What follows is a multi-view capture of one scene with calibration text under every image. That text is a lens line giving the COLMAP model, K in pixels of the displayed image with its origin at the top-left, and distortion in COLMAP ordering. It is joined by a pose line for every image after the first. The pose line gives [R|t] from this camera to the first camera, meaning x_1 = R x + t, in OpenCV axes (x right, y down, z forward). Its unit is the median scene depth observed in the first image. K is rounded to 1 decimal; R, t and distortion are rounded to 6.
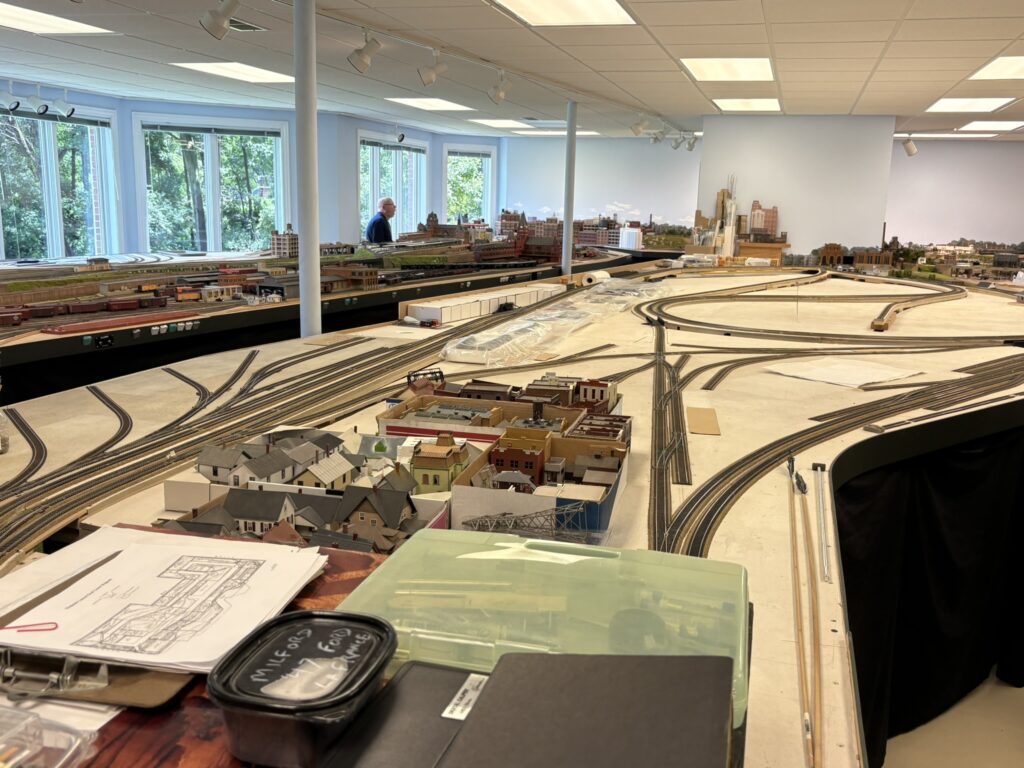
lens RADIAL K [[1002.7, 0, 511.6], [0, 1002.7, 383.5], [0, 0, 1]] dist [-0.003076, 0.000000]
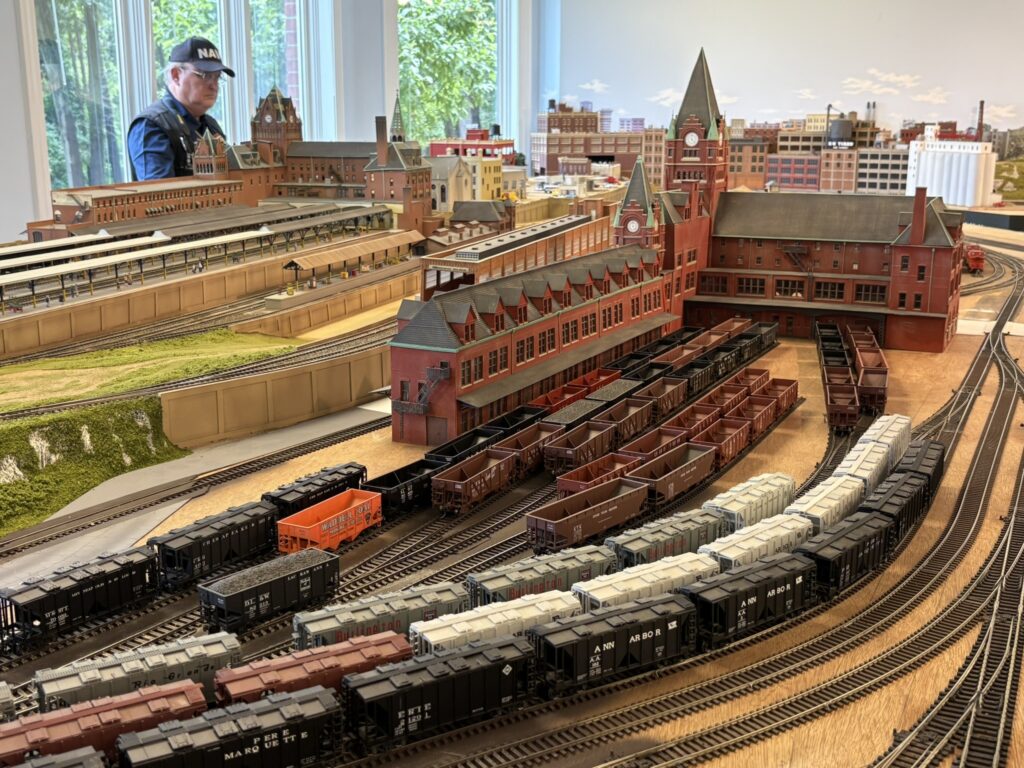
lens RADIAL K [[1176.4, 0, 511.8], [0, 1176.4, 382.2], [0, 0, 1]] dist [-0.019764, 0.000000]
pose [[0.999315, -0.020764, -0.030637, -0.012610], [0.021953, 0.998997, 0.039021, -0.089779], [0.029796, -0.039667, 0.998769, 0.579588]]
